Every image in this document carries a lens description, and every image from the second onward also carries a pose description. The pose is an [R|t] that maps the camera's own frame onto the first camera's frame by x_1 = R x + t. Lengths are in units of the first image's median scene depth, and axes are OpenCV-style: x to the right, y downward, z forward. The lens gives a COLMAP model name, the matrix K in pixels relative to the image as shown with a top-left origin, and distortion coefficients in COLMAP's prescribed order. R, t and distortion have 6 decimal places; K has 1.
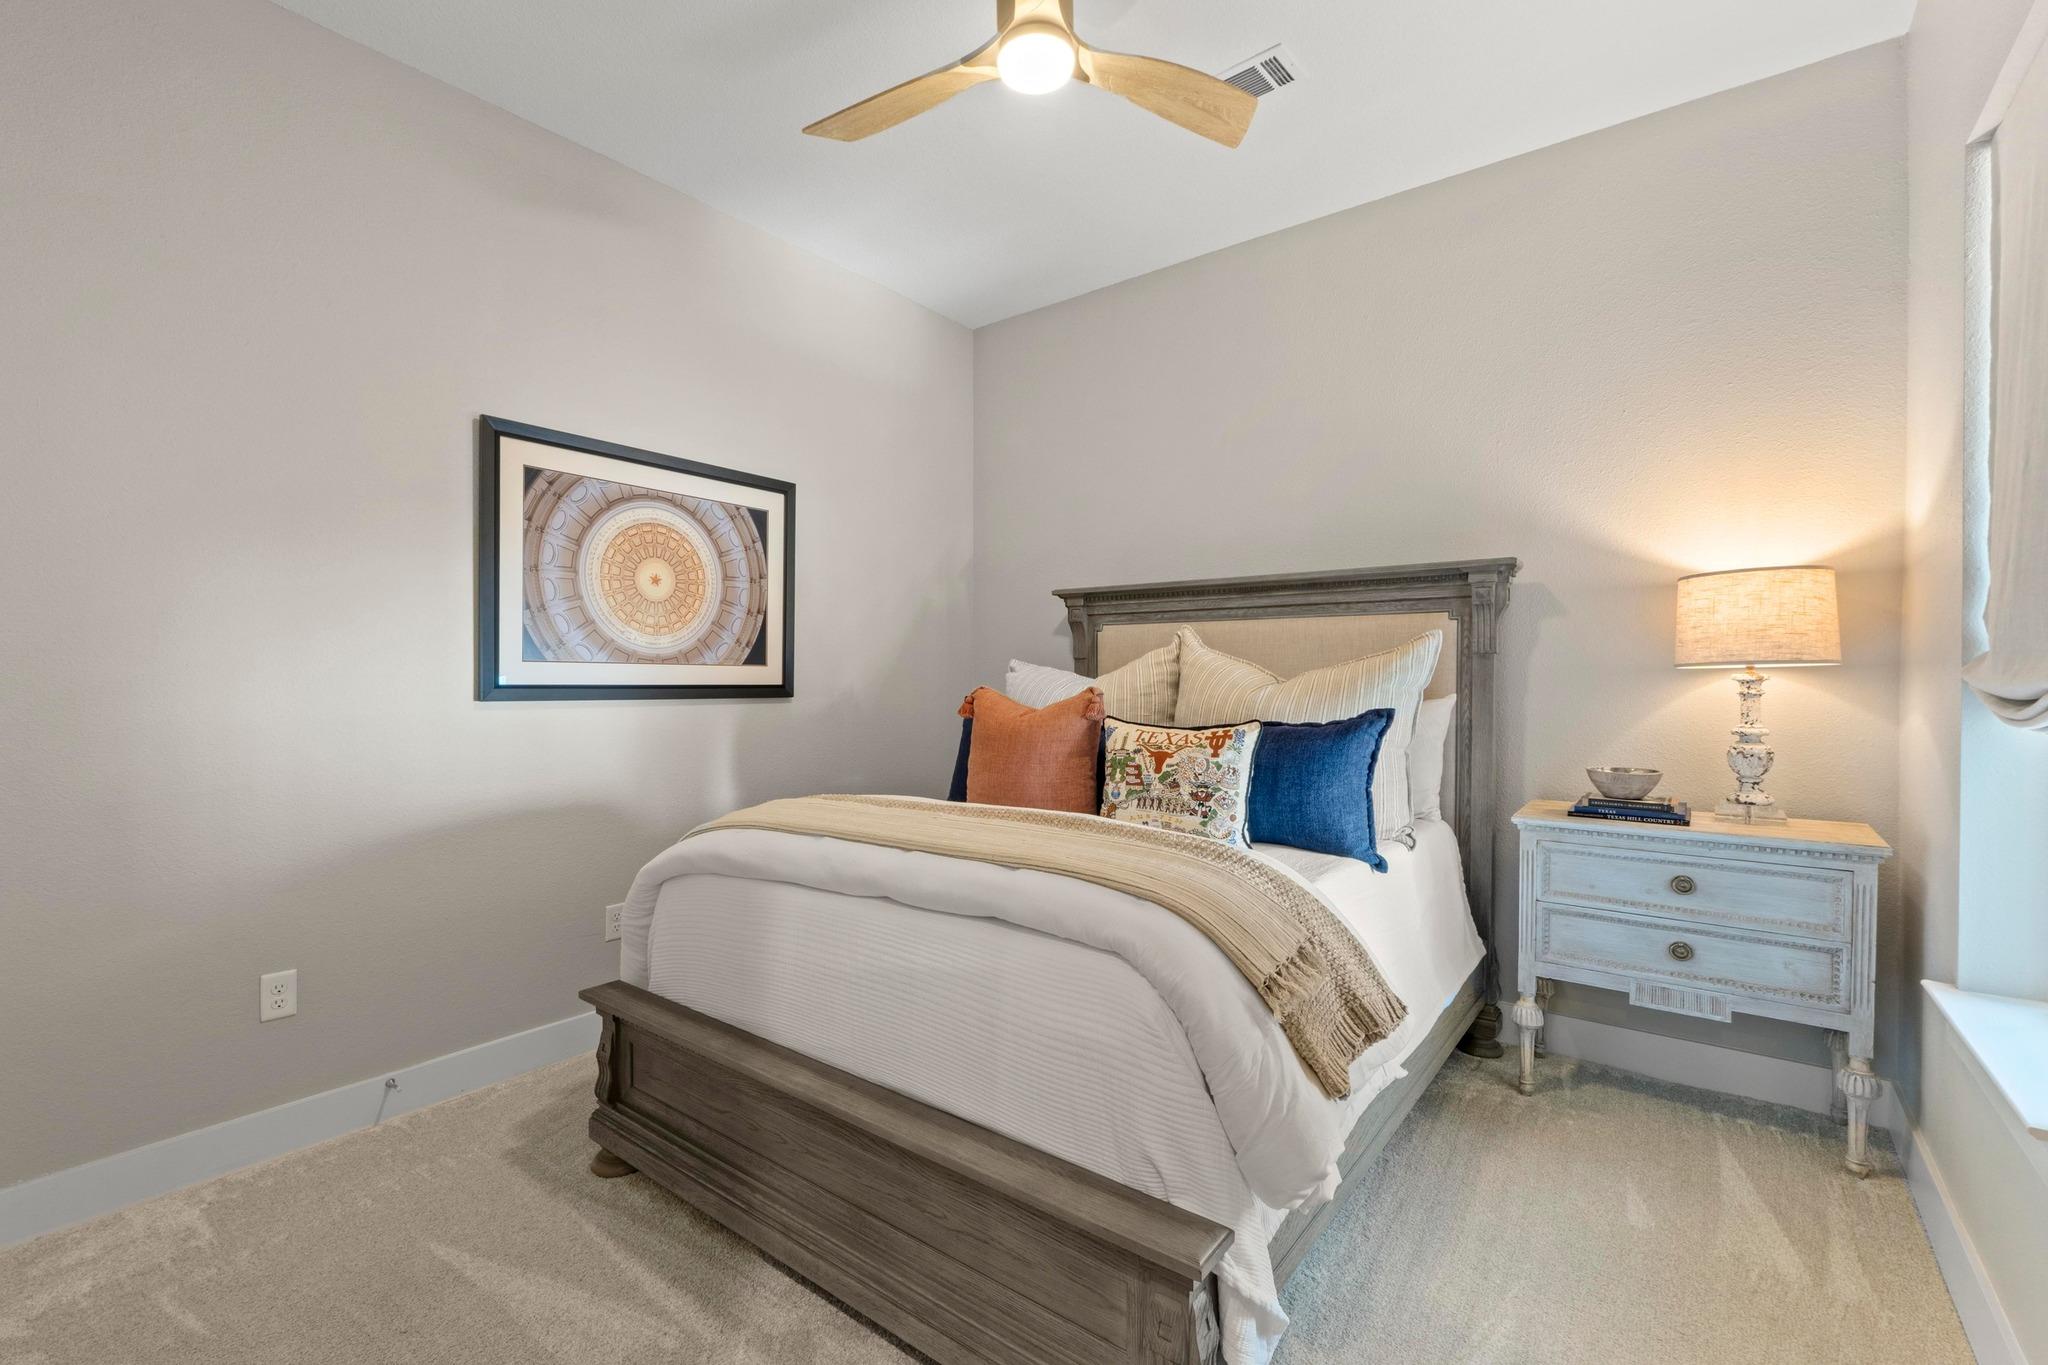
lens RADIAL K [[867.6, 0, 1013.3], [0, 867.6, 688.4], [0, 0, 1]] dist [-0.007082, -0.000258]
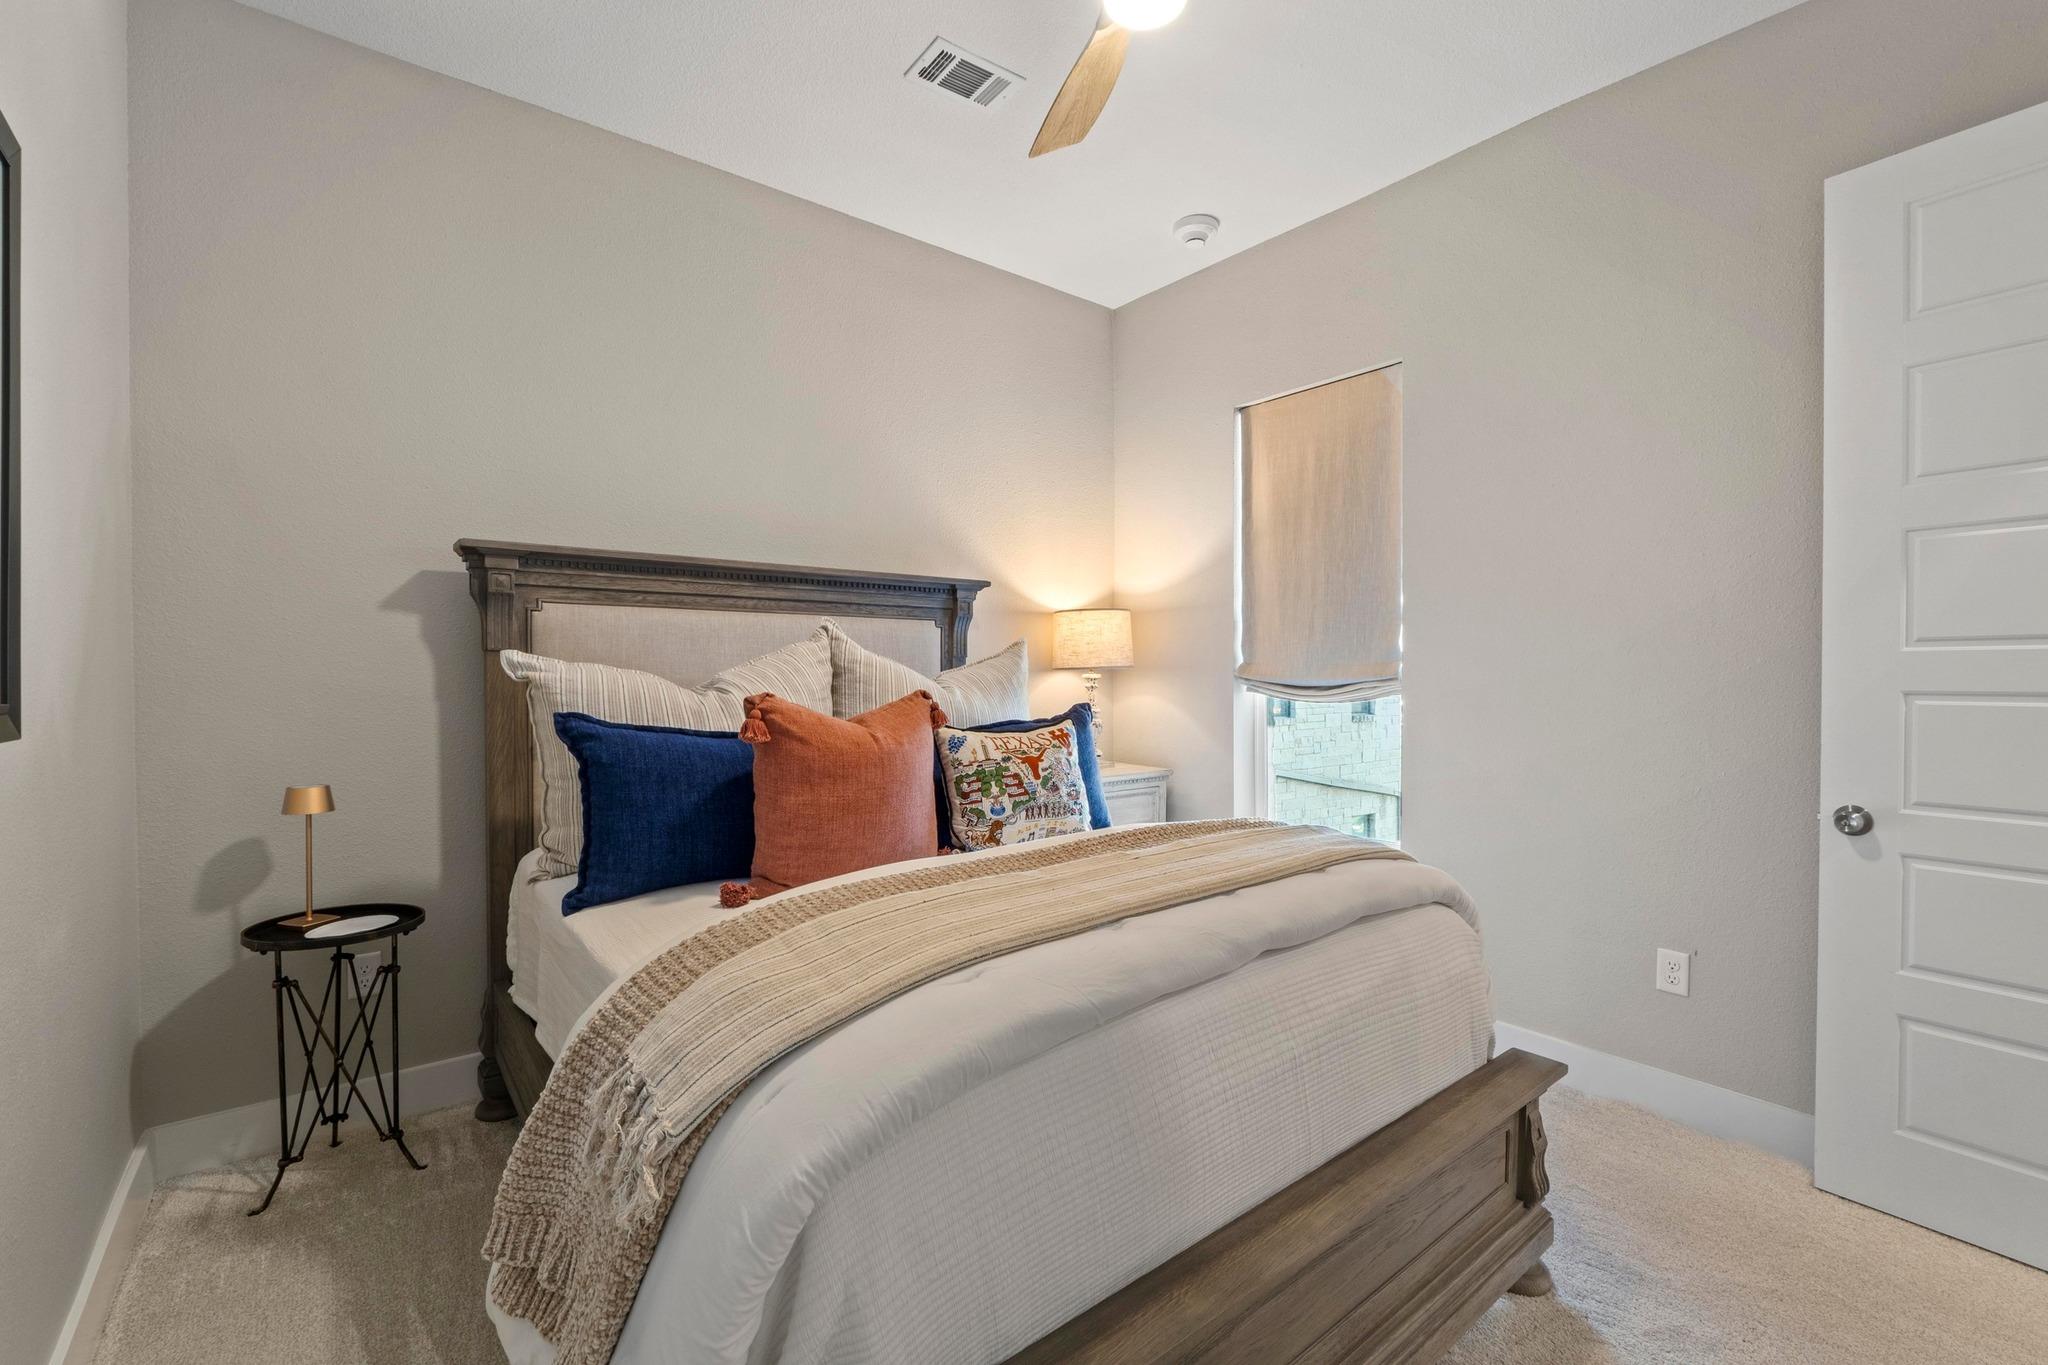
lens RADIAL K [[867.6, 0, 1014.1], [0, 867.6, 671.5], [0, 0, 1]] dist [-0.007082, -0.000258]
pose [[0.266631, 0.003643, 0.963792, -0.737969], [0.014610, 0.999863, -0.007822, -0.012569], [-0.963688, 0.016167, 0.266541, 0.751290]]
